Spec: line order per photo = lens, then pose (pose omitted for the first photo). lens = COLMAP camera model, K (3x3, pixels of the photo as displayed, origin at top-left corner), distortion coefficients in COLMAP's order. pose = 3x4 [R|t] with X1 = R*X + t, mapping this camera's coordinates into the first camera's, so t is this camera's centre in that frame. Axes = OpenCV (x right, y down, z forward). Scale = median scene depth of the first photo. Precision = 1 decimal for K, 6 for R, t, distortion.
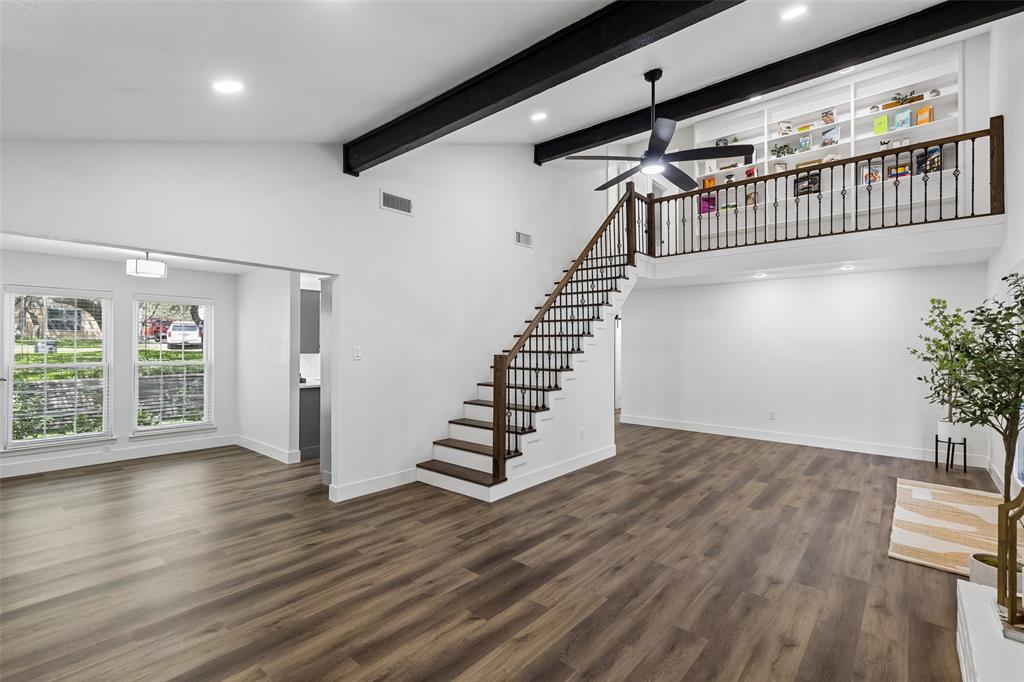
lens RADIAL K [[465.0, 0, 512.3], [0, 465.0, 343.1], [0, 0, 1]] dist [0.003365, 0.000287]
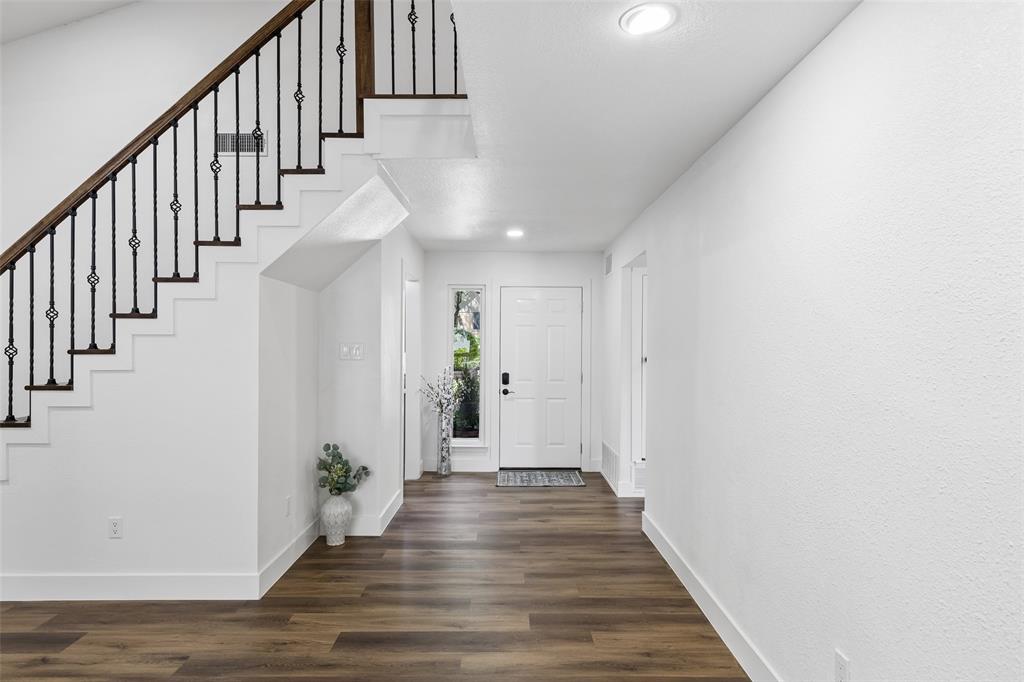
lens RADIAL K [[584.3, 0, 512.5], [0, 584.3, 340.5], [0, 0, 1]] dist [0.001272, 0.000240]
pose [[0.660342, 0.002071, -0.750962, 0.883239], [0.002784, 0.999983, 0.005205, 0.010937], [0.750960, -0.005528, 0.660325, 0.963756]]
